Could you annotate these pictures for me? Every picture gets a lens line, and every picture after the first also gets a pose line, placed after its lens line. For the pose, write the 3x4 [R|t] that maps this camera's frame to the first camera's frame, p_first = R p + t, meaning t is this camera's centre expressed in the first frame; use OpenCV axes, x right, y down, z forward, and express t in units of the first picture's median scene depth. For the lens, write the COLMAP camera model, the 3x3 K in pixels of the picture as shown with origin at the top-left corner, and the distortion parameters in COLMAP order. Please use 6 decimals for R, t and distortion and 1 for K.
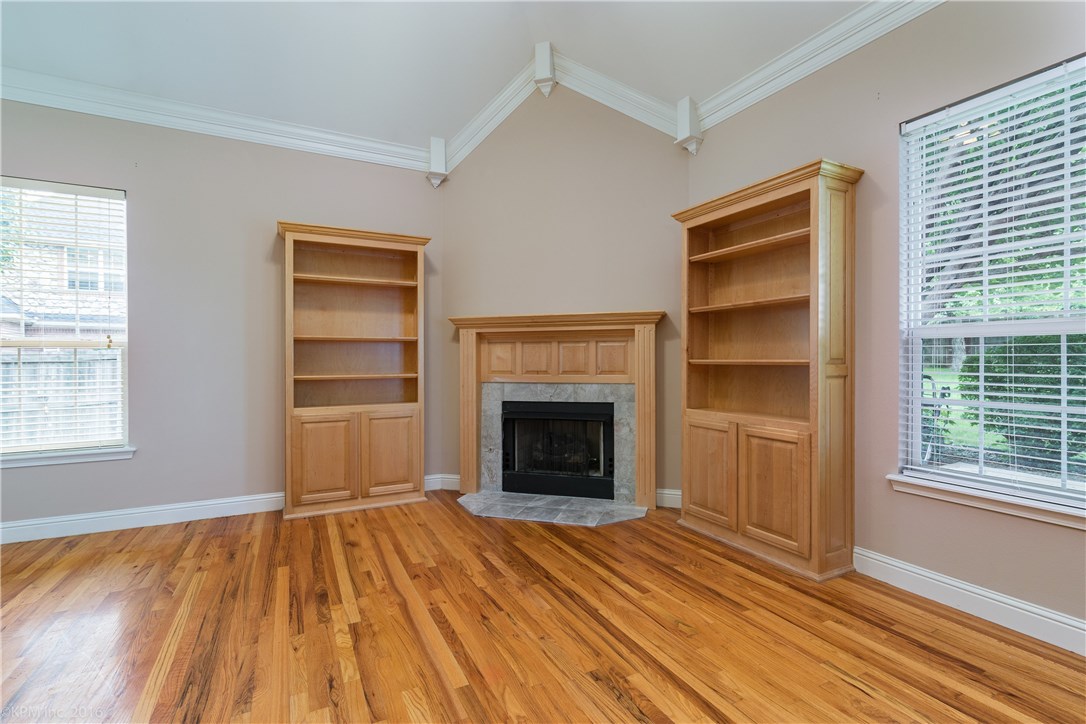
lens RADIAL K [[503.9, 0, 543.8], [0, 503.9, 357.7], [0, 0, 1]] dist [0.000031, 0.000364]
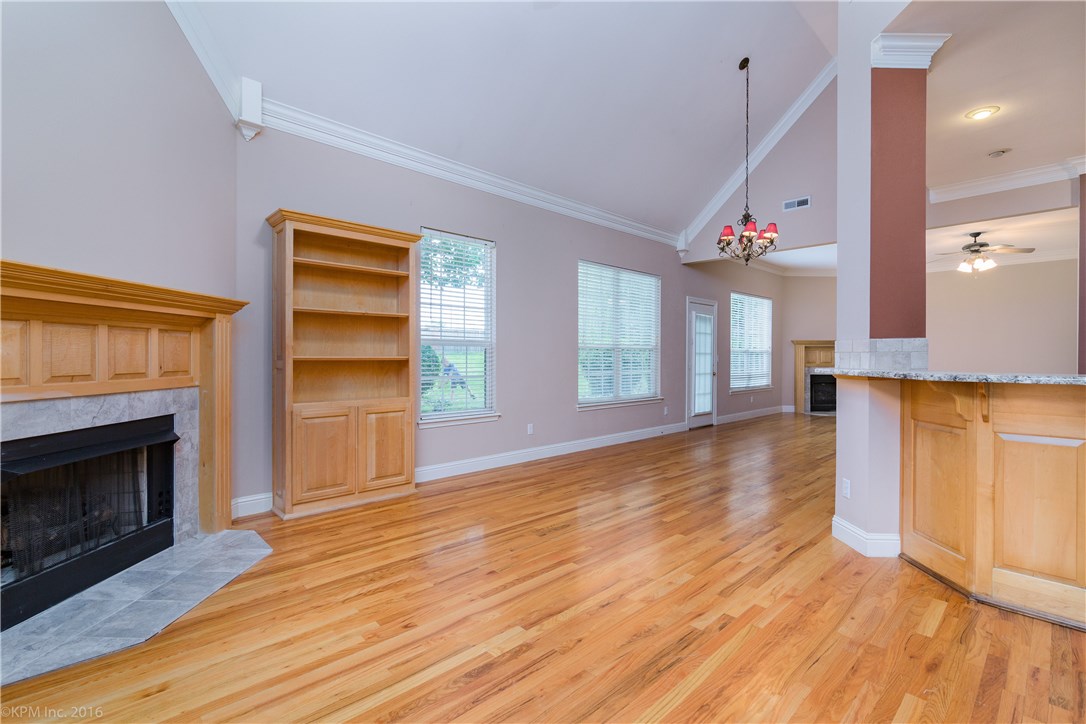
lens RADIAL K [[514.6, 0, 546.9], [0, 514.6, 357.4], [0, 0, 1]] dist [0.013109, -0.000528]
pose [[-0.300736, -0.001176, 0.953707, -0.792070], [-0.005542, 0.999985, -0.000514, 0.003563], [-0.953691, -0.005440, -0.300738, 0.744688]]
